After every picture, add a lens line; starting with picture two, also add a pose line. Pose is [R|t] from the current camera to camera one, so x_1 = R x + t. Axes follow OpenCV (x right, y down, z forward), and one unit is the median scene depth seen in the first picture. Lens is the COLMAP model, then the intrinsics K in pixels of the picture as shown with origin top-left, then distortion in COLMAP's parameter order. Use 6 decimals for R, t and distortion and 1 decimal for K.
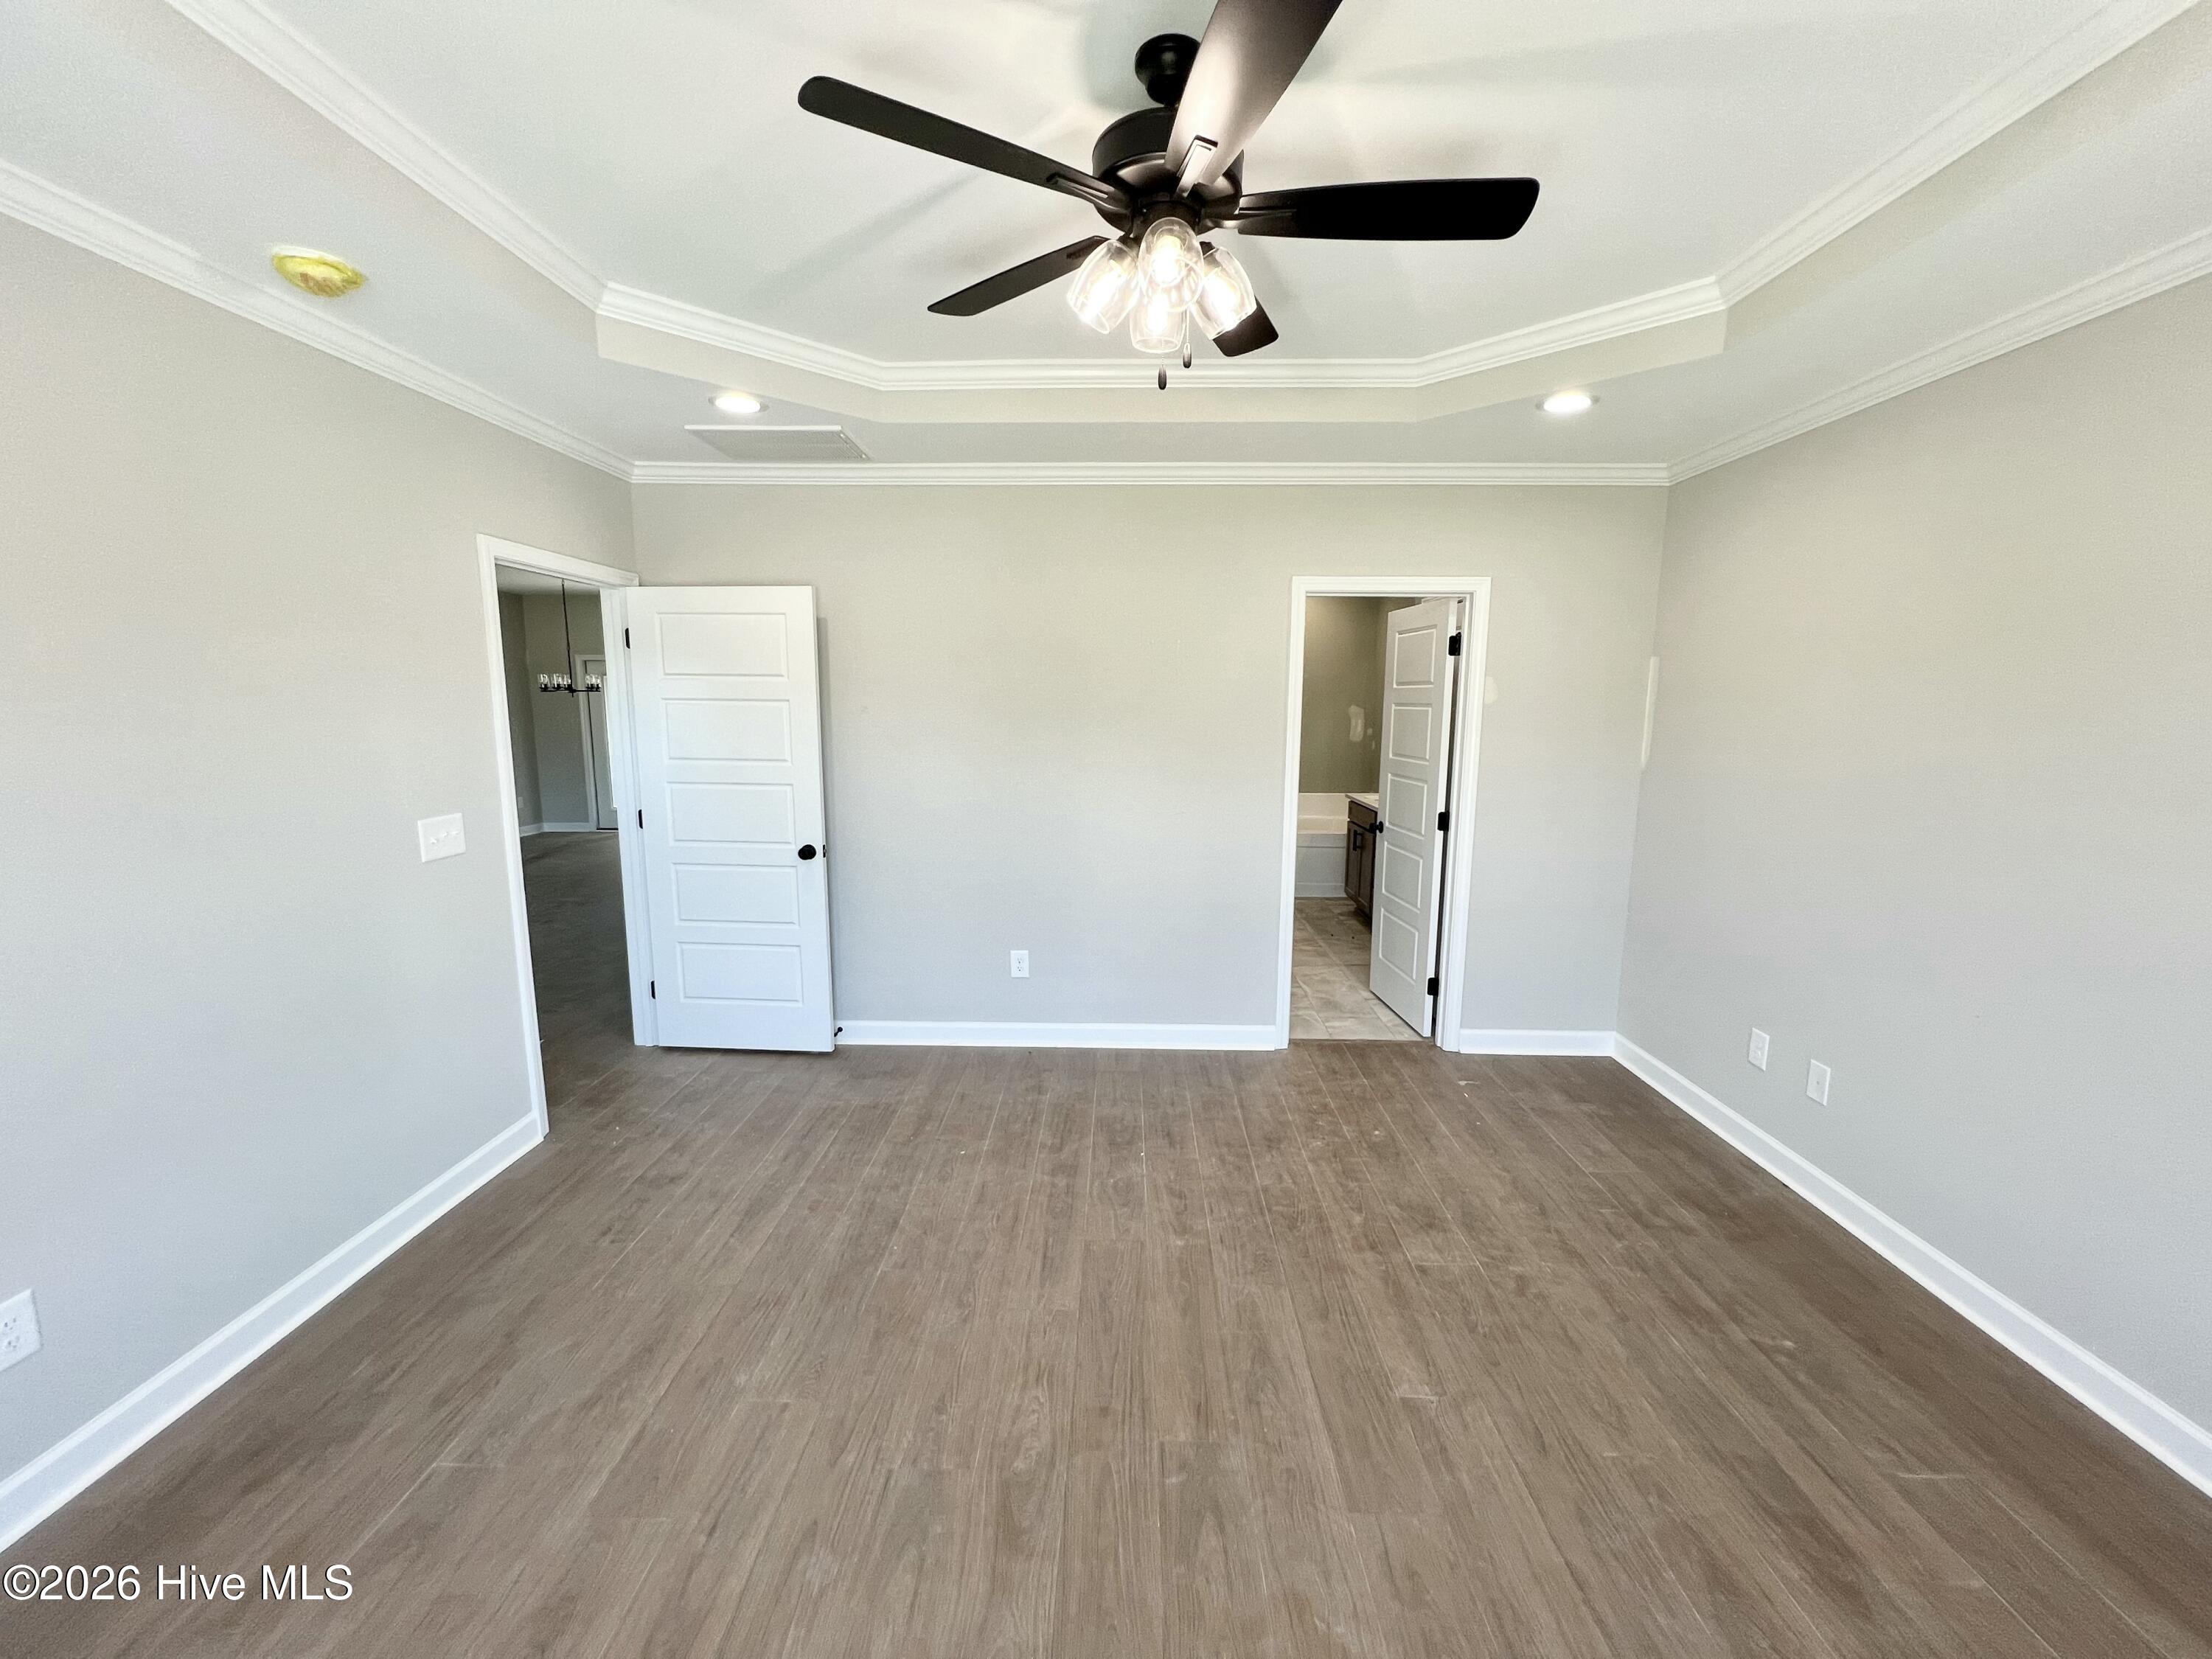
lens RADIAL K [[882.7, 0, 1103.2], [0, 882.7, 832.9], [0, 0, 1]] dist [-0.002348, -0.000131]
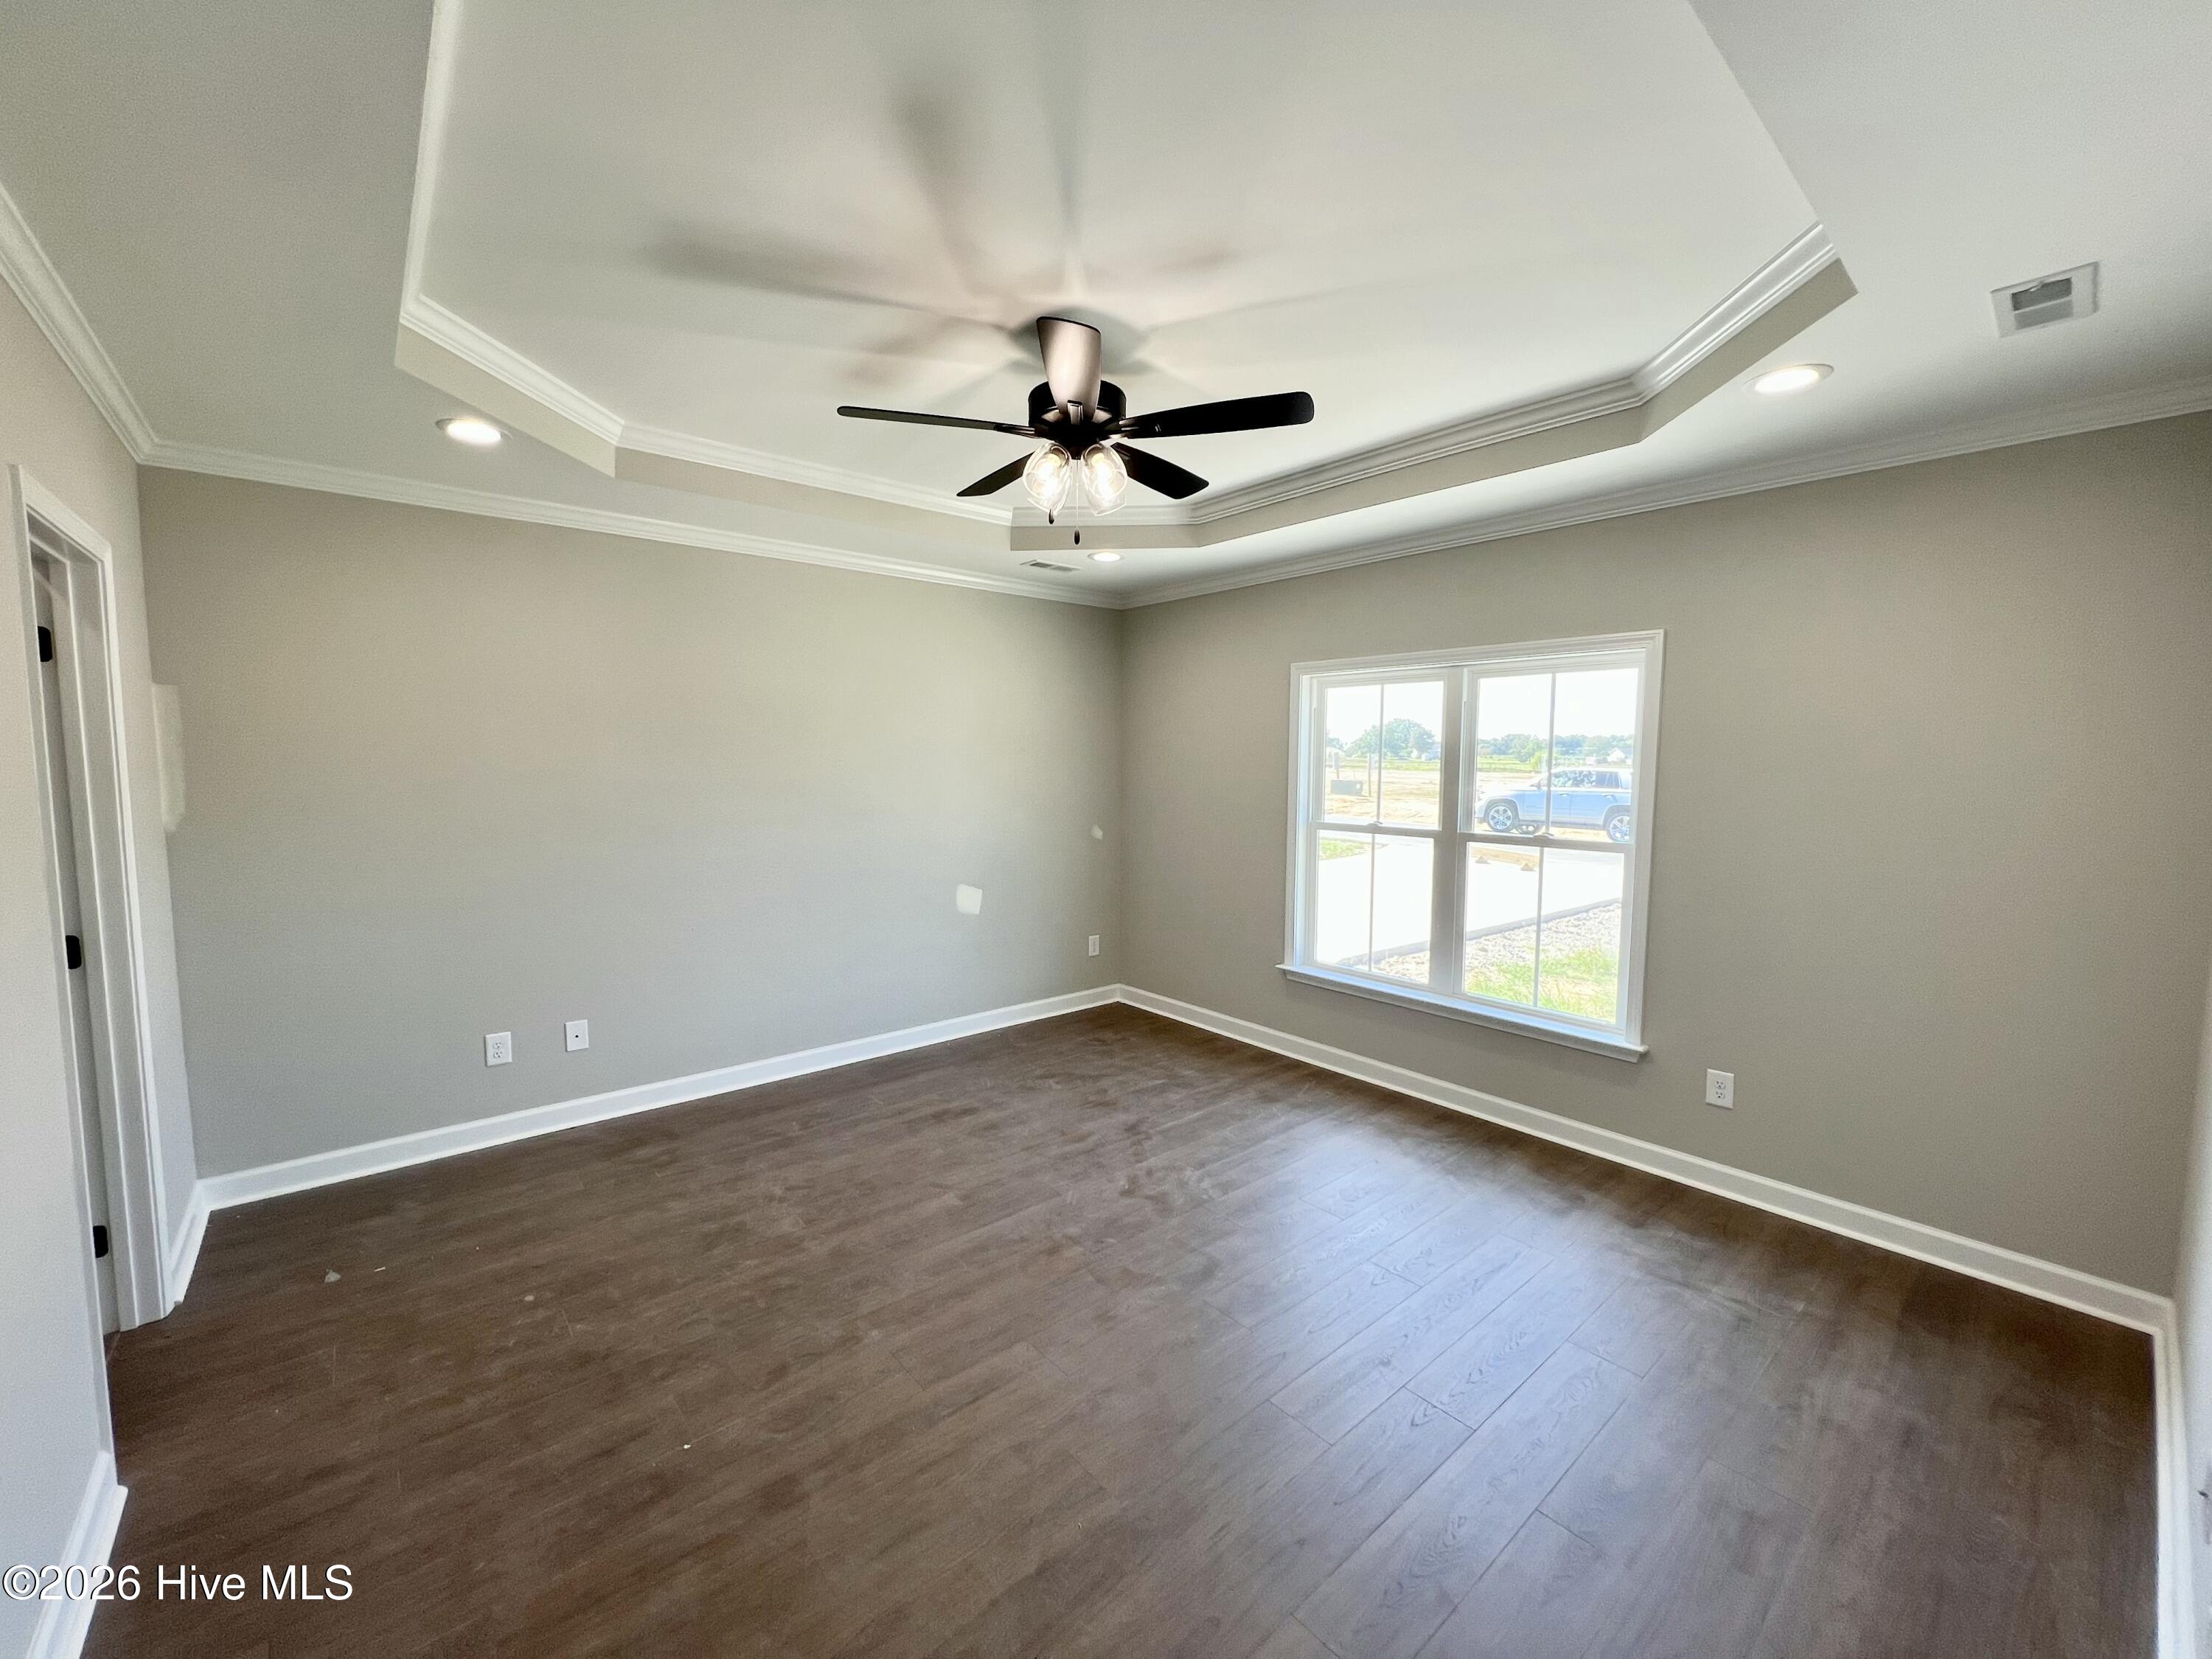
lens RADIAL K [[885.9, 0, 1105.2], [0, 885.9, 834.4], [0, 0, 1]] dist [-0.001921, 0.000106]
pose [[-0.669008, -0.073326, 0.739629, -0.750391], [0.101992, 0.976651, 0.189078, -0.200372], [-0.736224, 0.201931, -0.645909, 1.372571]]
